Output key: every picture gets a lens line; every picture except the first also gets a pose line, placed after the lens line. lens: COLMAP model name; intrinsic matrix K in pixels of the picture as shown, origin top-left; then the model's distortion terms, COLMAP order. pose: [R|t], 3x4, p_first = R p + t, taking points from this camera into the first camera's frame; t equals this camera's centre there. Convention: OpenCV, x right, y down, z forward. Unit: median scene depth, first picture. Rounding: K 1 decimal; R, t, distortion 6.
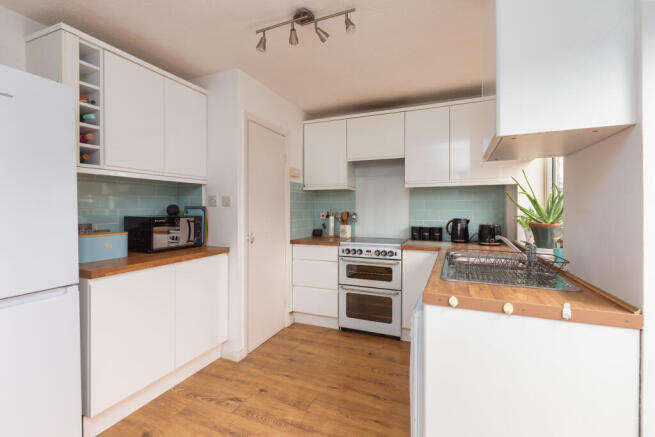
lens RADIAL K [[299.3, 0, 319.4], [0, 299.3, 211.8], [0, 0, 1]] dist [0.000440, 0.000326]
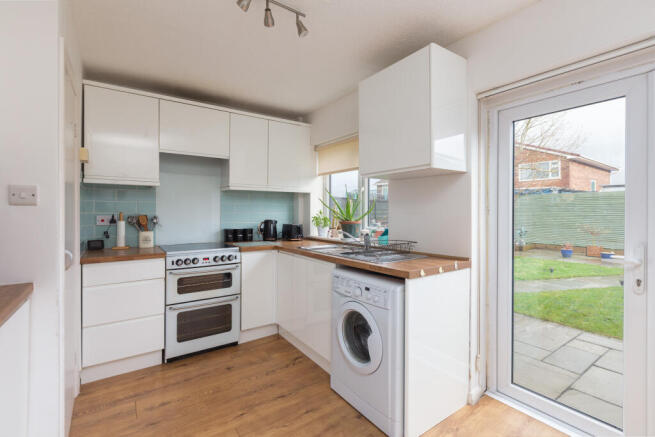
lens RADIAL K [[299.3, 0, 319.4], [0, 299.3, 211.8], [0, 0, 1]] dist [0.000440, 0.000326]
pose [[0.524245, 0.001354, 0.851566, -0.407528], [0.006364, 0.999965, -0.005507, -0.000494], [-0.851543, 0.008306, 0.524218, 0.239505]]
